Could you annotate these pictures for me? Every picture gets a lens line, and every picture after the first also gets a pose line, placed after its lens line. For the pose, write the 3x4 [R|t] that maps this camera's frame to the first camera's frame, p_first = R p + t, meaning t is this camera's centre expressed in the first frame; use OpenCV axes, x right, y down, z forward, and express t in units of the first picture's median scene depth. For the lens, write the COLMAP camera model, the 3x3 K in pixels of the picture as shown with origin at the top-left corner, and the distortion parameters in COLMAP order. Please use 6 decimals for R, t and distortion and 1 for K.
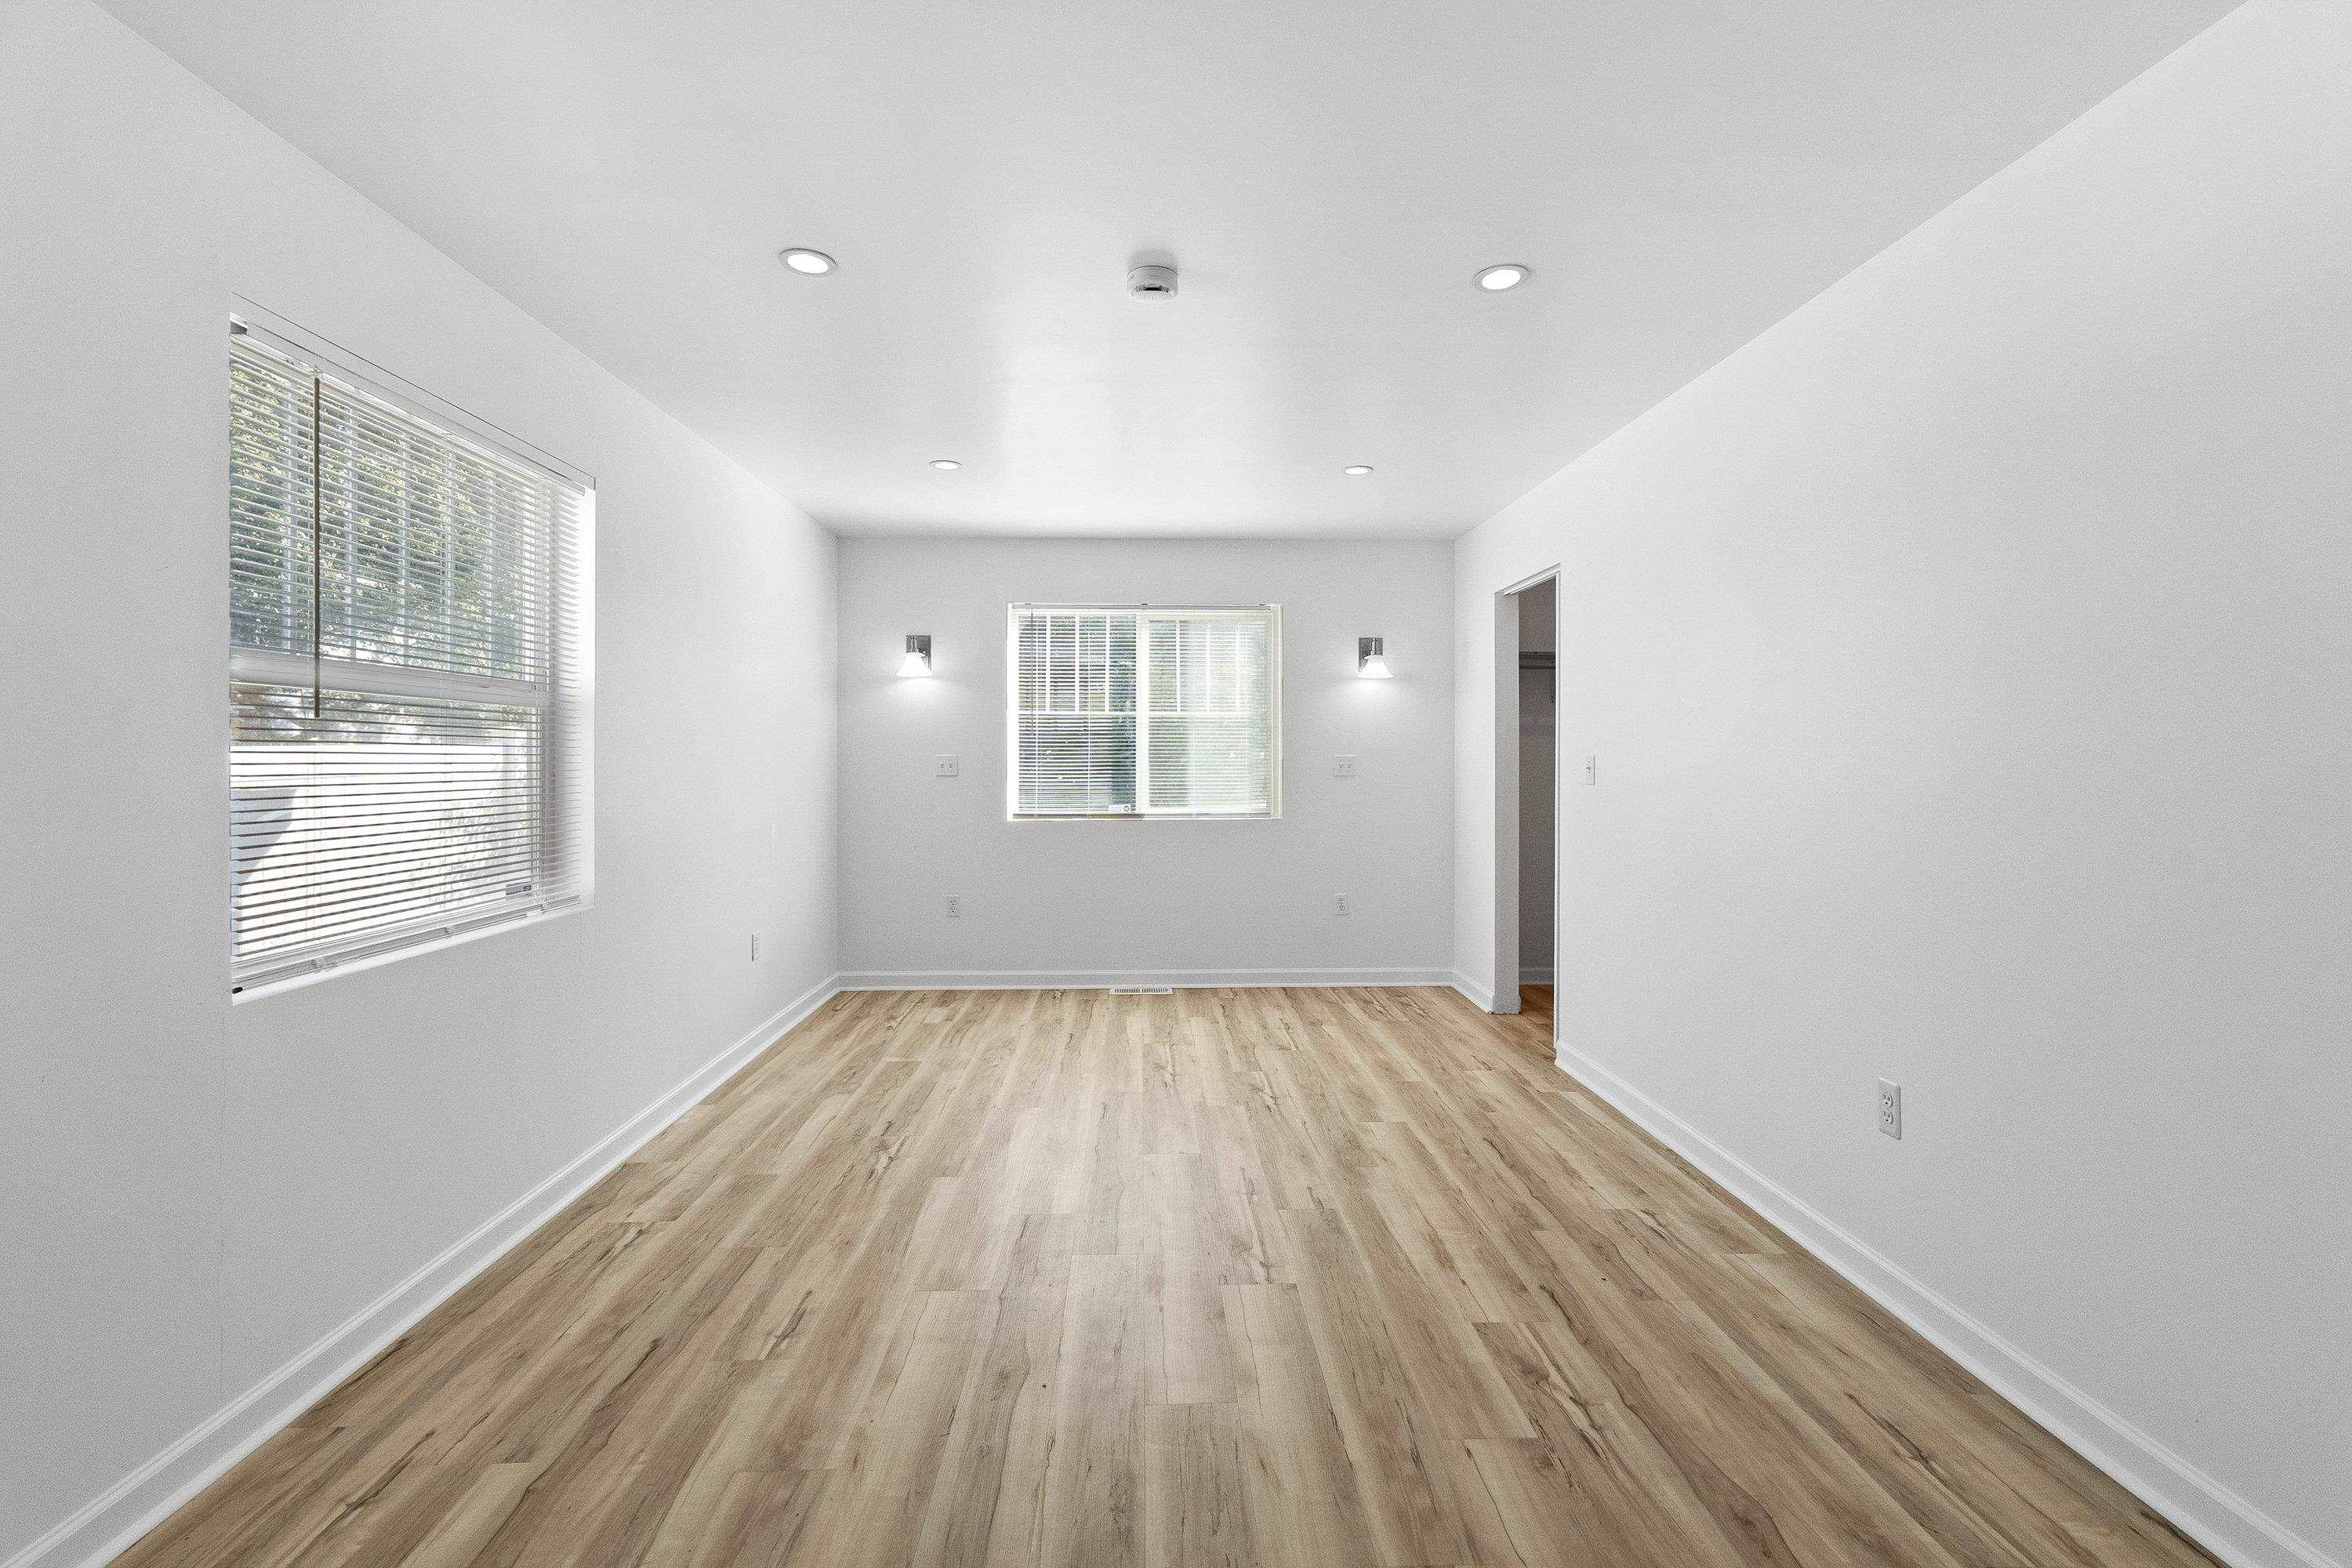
lens RADIAL K [[977.6, 0, 1181.4], [0, 977.6, 773.6], [0, 0, 1]] dist [0.001533, 0.000408]
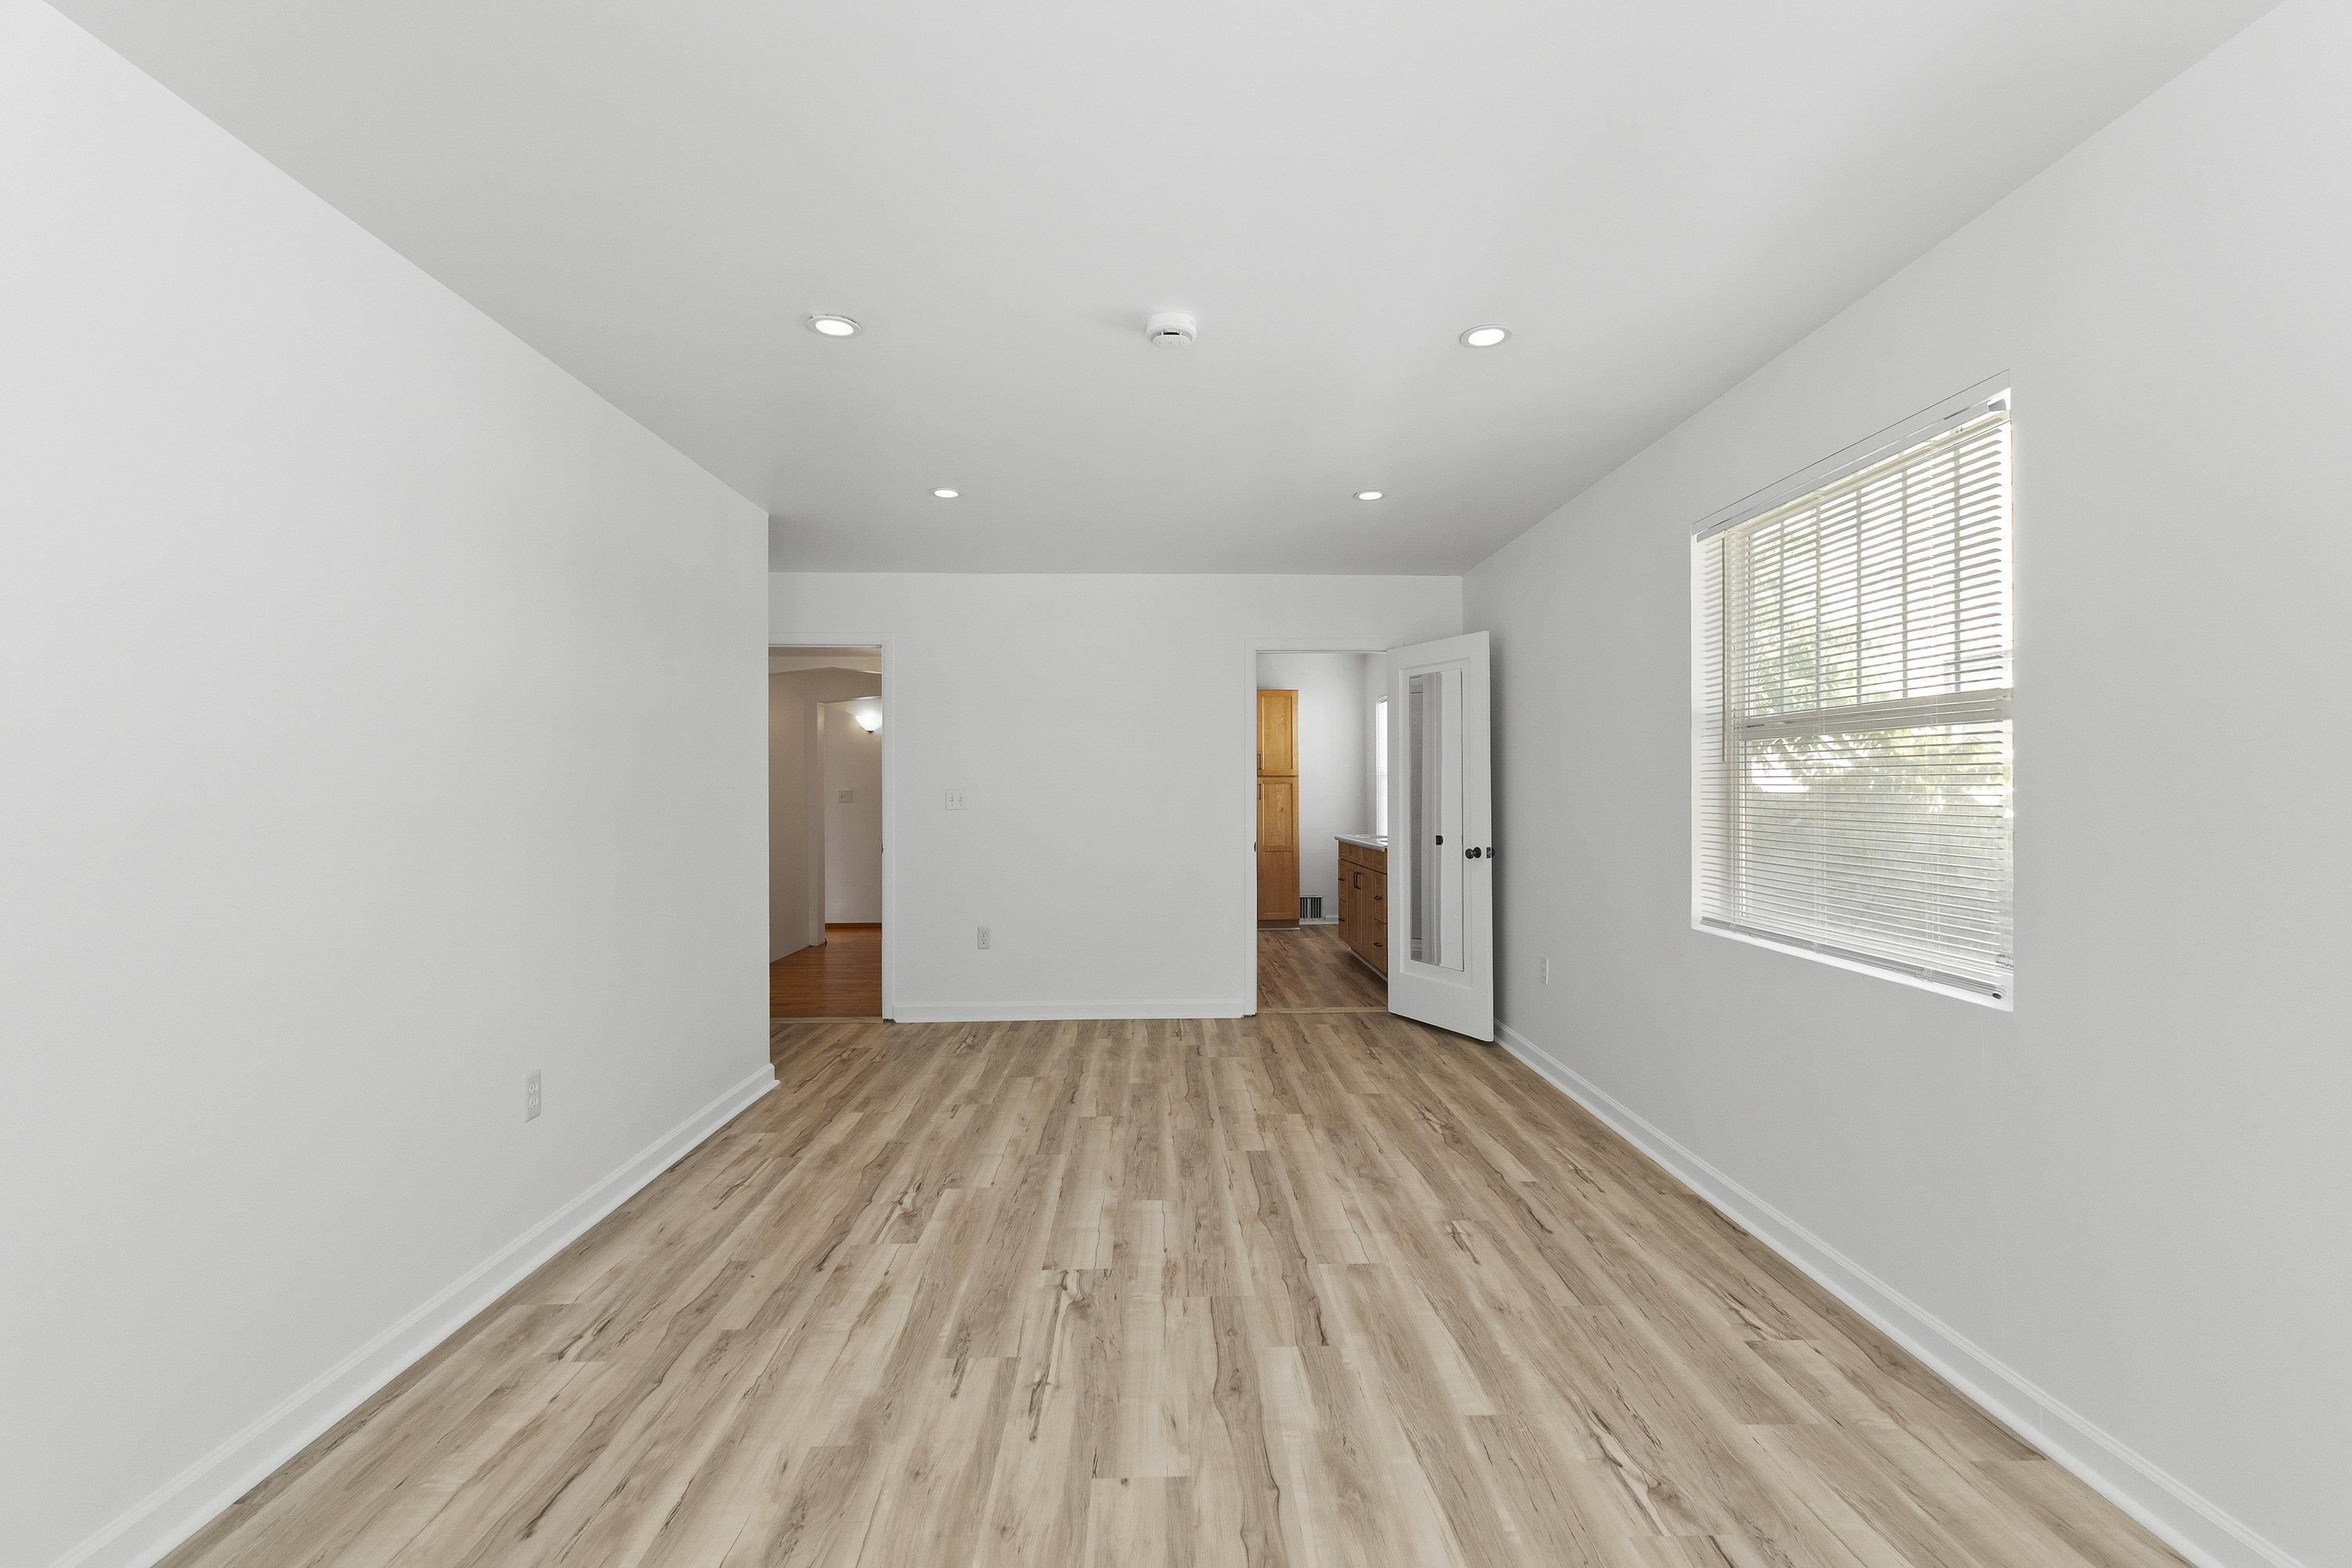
lens RADIAL K [[977.6, 0, 1181.4], [0, 977.6, 773.6], [0, 0, 1]] dist [0.001533, 0.000408]
pose [[-0.999883, 0.002356, 0.015094, -0.056961], [0.002368, 0.999997, 0.000797, -0.034724], [-0.015092, 0.000833, -0.999886, 2.100337]]
